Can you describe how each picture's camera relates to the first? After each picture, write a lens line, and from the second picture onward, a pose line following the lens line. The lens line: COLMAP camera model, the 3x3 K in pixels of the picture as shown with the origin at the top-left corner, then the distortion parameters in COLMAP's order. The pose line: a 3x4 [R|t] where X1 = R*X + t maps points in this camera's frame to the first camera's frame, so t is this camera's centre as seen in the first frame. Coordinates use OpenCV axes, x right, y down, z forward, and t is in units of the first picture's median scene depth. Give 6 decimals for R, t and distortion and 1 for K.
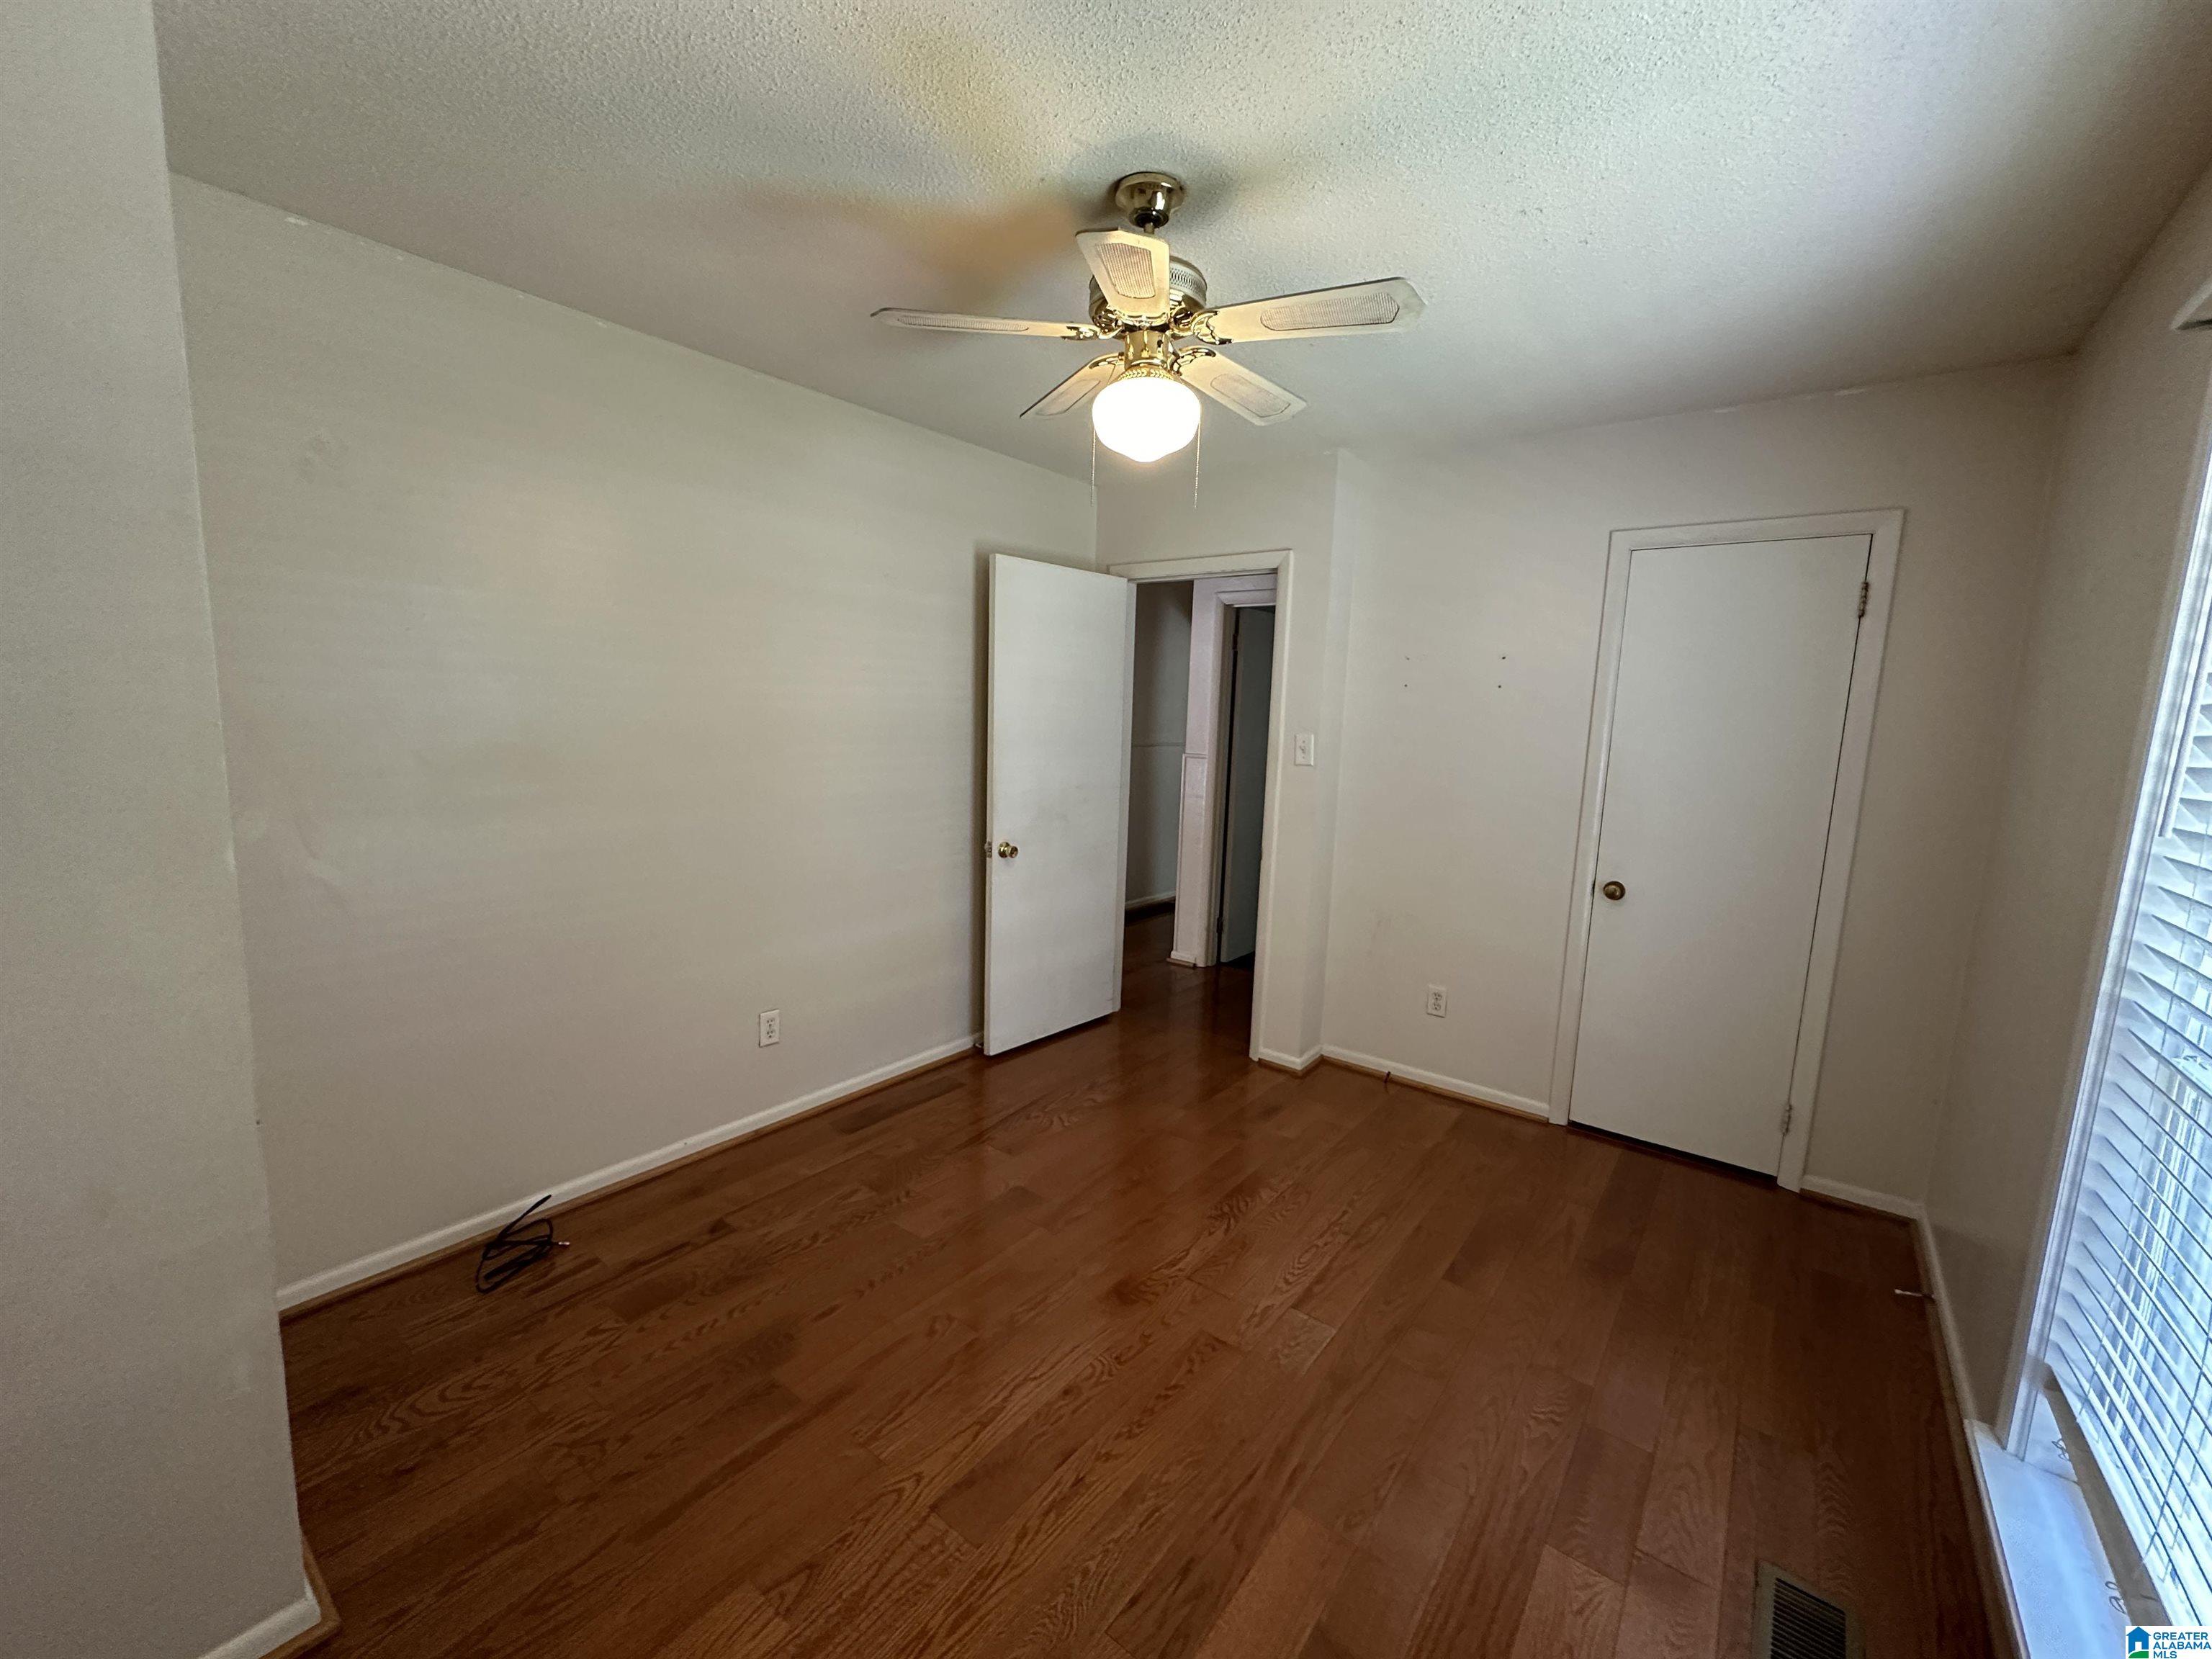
lens RADIAL K [[880.7, 0, 1106.0], [0, 880.7, 829.5], [0, 0, 1]] dist [-0.001113, -0.000143]
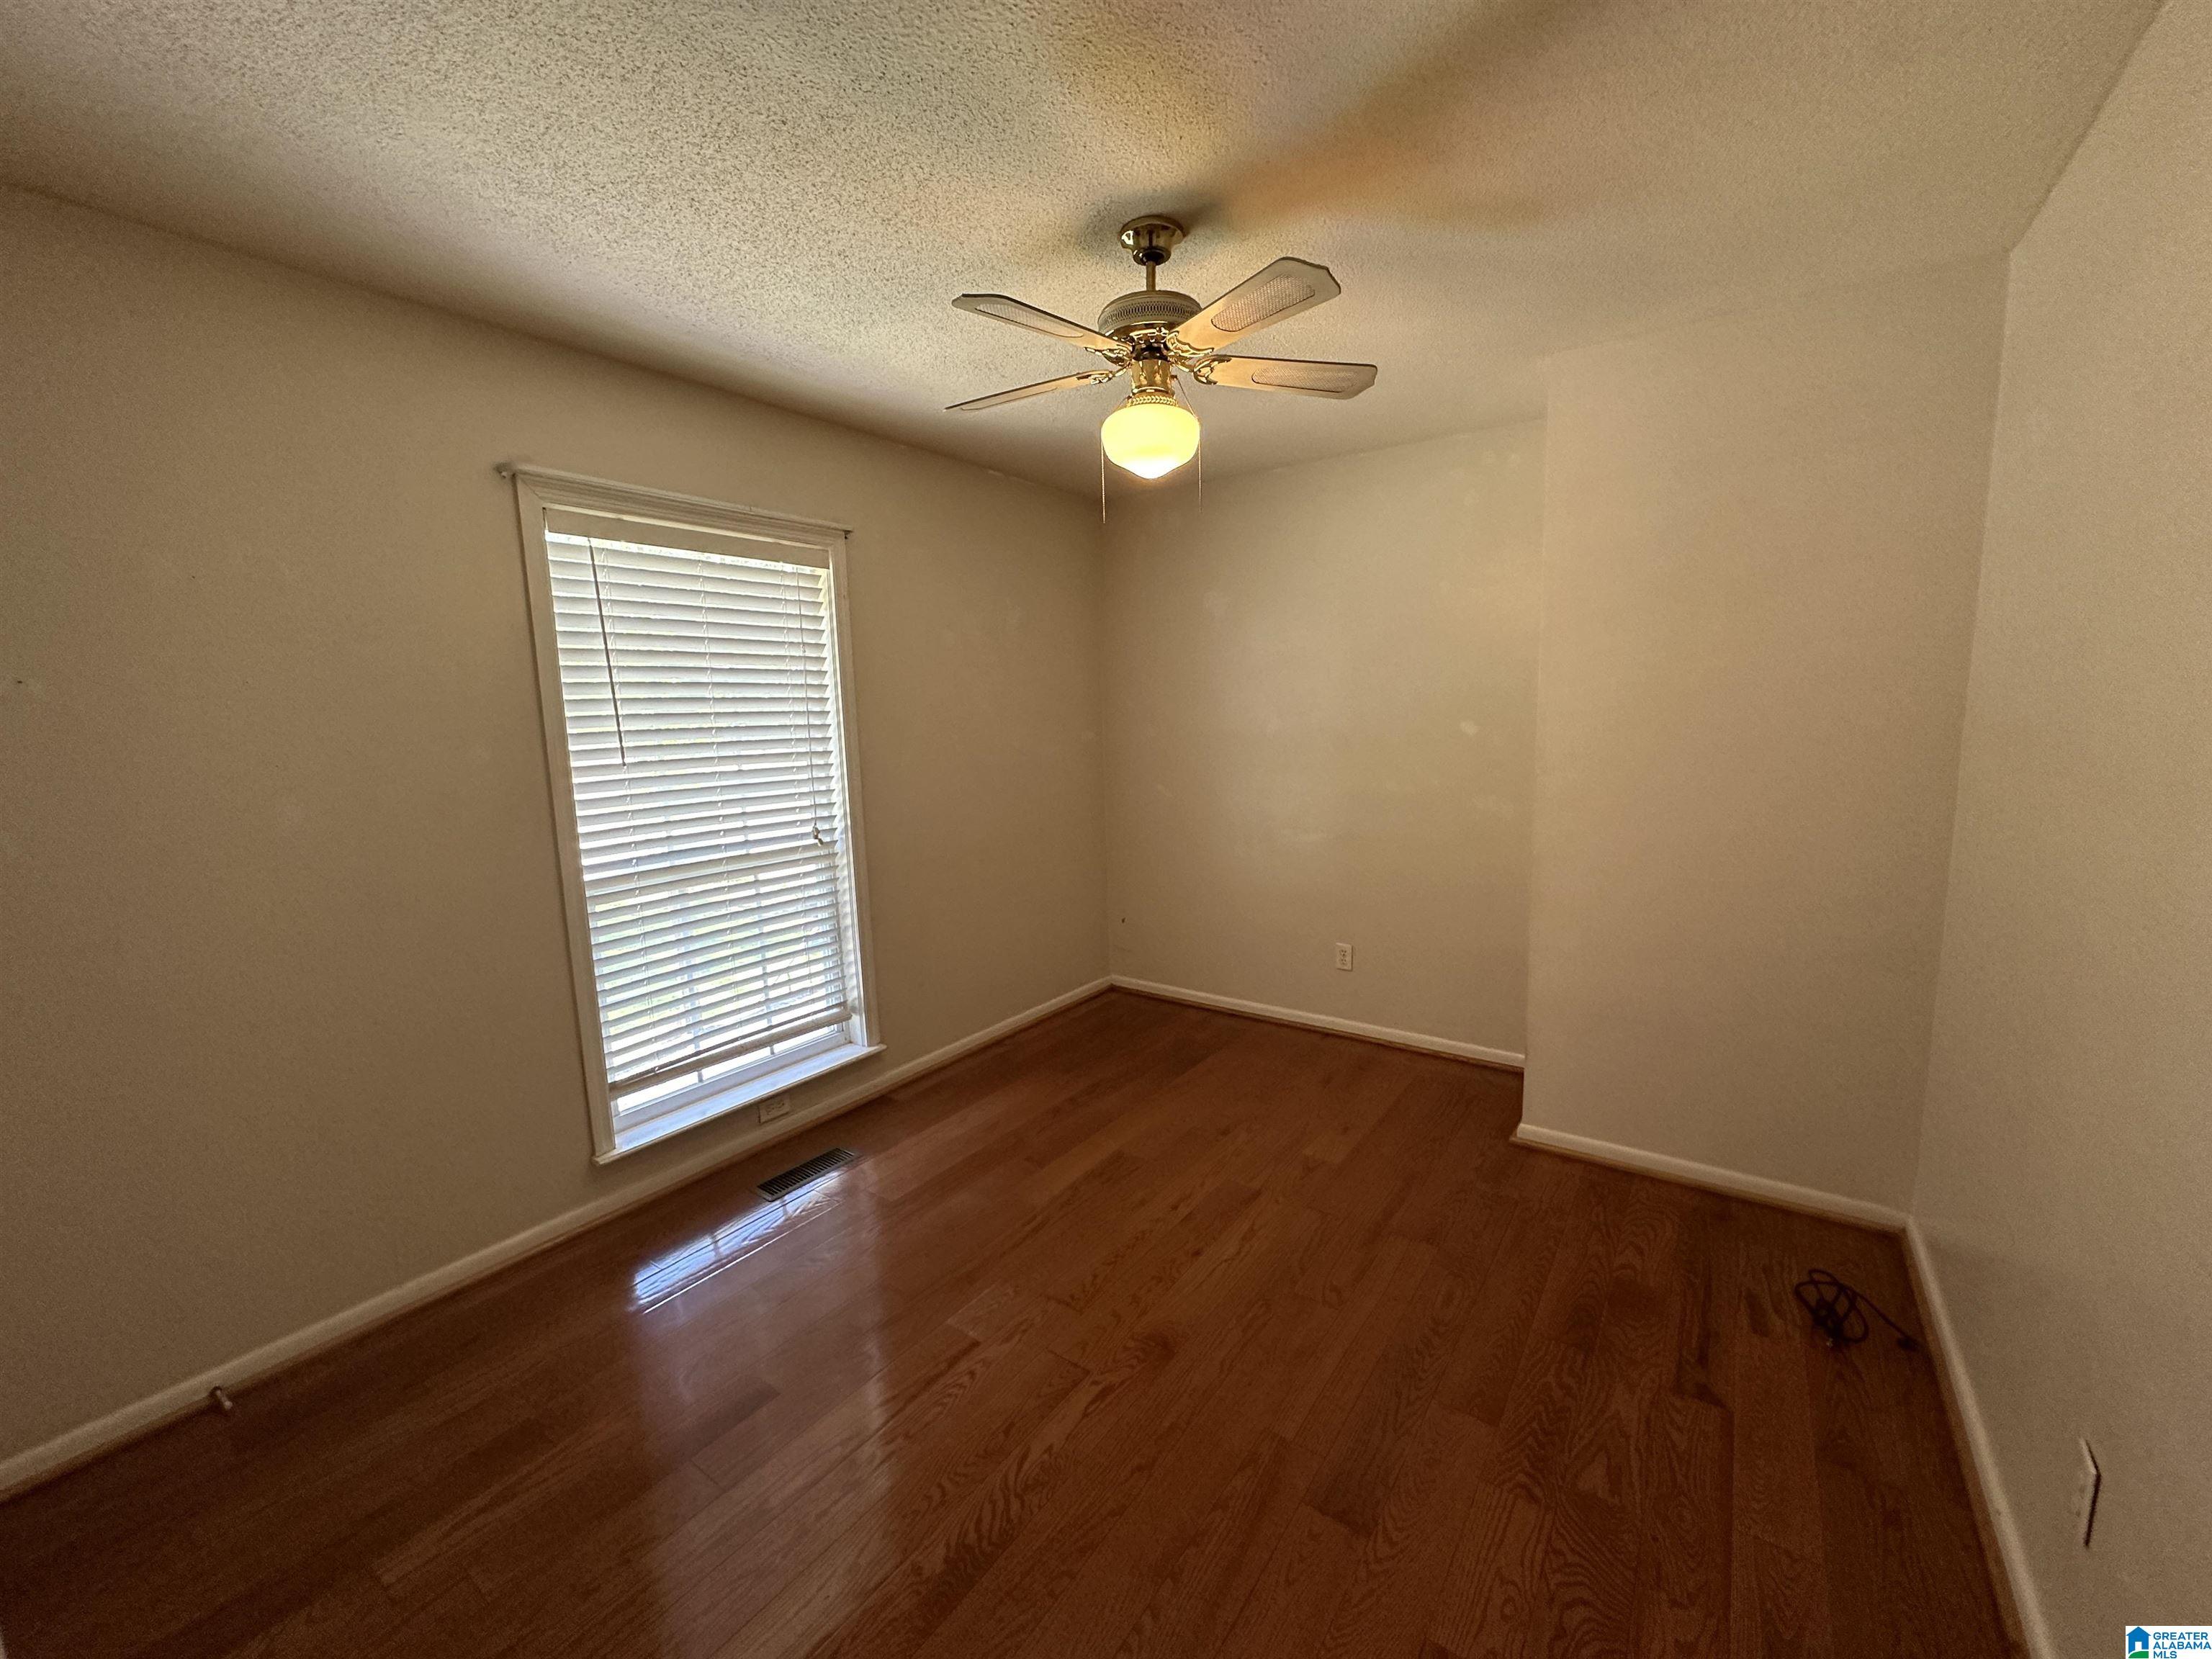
lens RADIAL K [[880.7, 0, 1106.0], [0, 880.7, 829.5], [0, 0, 1]] dist [-0.001113, -0.000143]
pose [[-0.999133, -0.003065, -0.041515, 0.114340], [-0.013974, 0.964113, 0.265124, -0.223747], [0.039212, 0.265474, -0.963320, 1.700650]]
